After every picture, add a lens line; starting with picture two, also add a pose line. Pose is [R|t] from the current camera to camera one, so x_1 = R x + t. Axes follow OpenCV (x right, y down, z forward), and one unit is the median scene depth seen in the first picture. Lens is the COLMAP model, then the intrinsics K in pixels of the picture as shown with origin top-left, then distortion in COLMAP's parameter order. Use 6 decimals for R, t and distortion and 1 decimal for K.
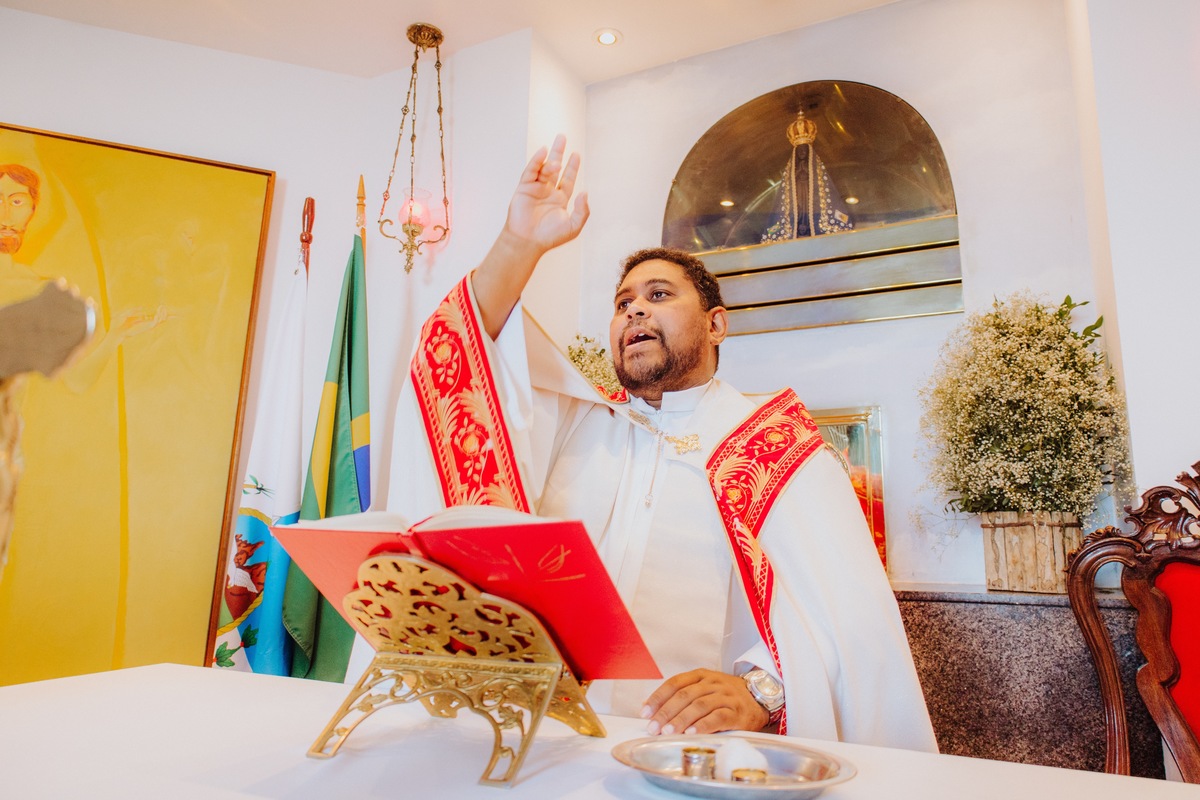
lens RADIAL K [[840.8, 0, 588.8], [0, 840.8, 393.7], [0, 0, 1]] dist [0.002863, 0.018393]
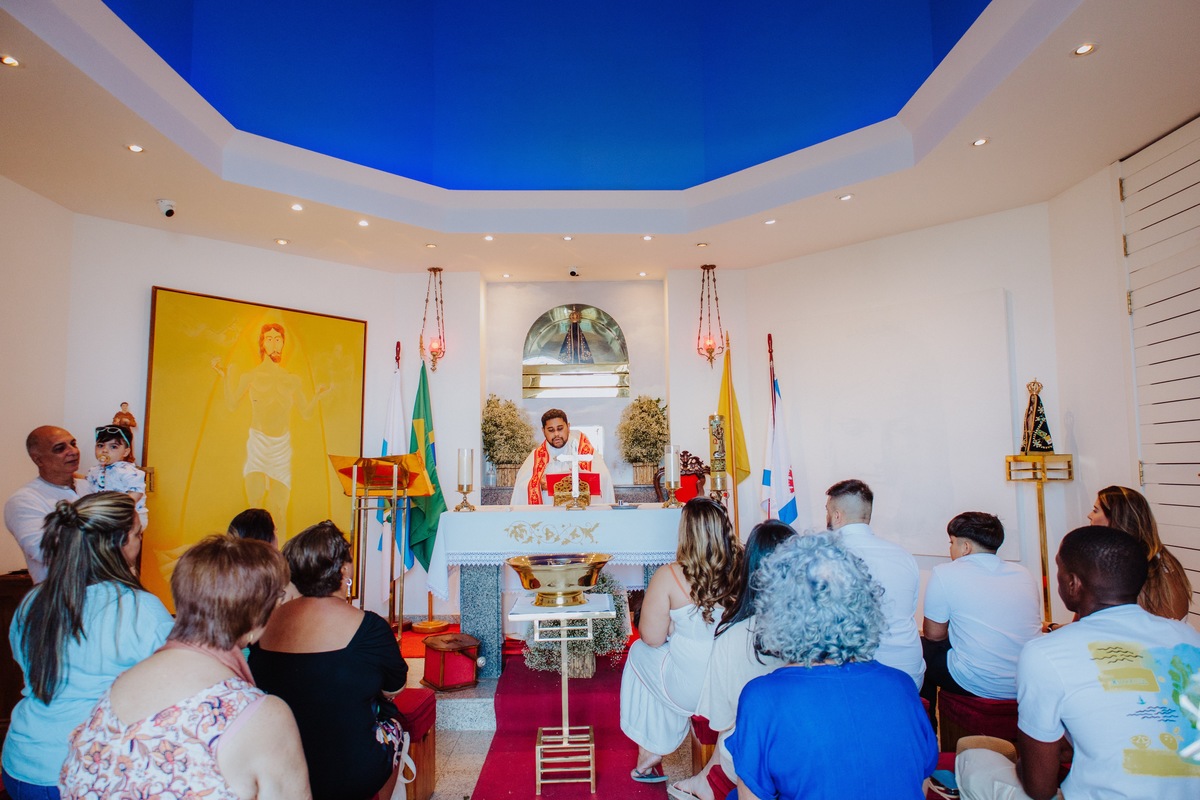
lens RADIAL K [[840.8, 0, 603.8], [0, 840.8, 400.8], [0, 0, 1]] dist [0.002863, 0.018393]
pose [[0.900988, 0.008410, 0.433763, -1.169190], [-0.051513, 0.994813, 0.087713, -0.417521], [-0.430775, -0.101373, 0.896748, -2.063840]]
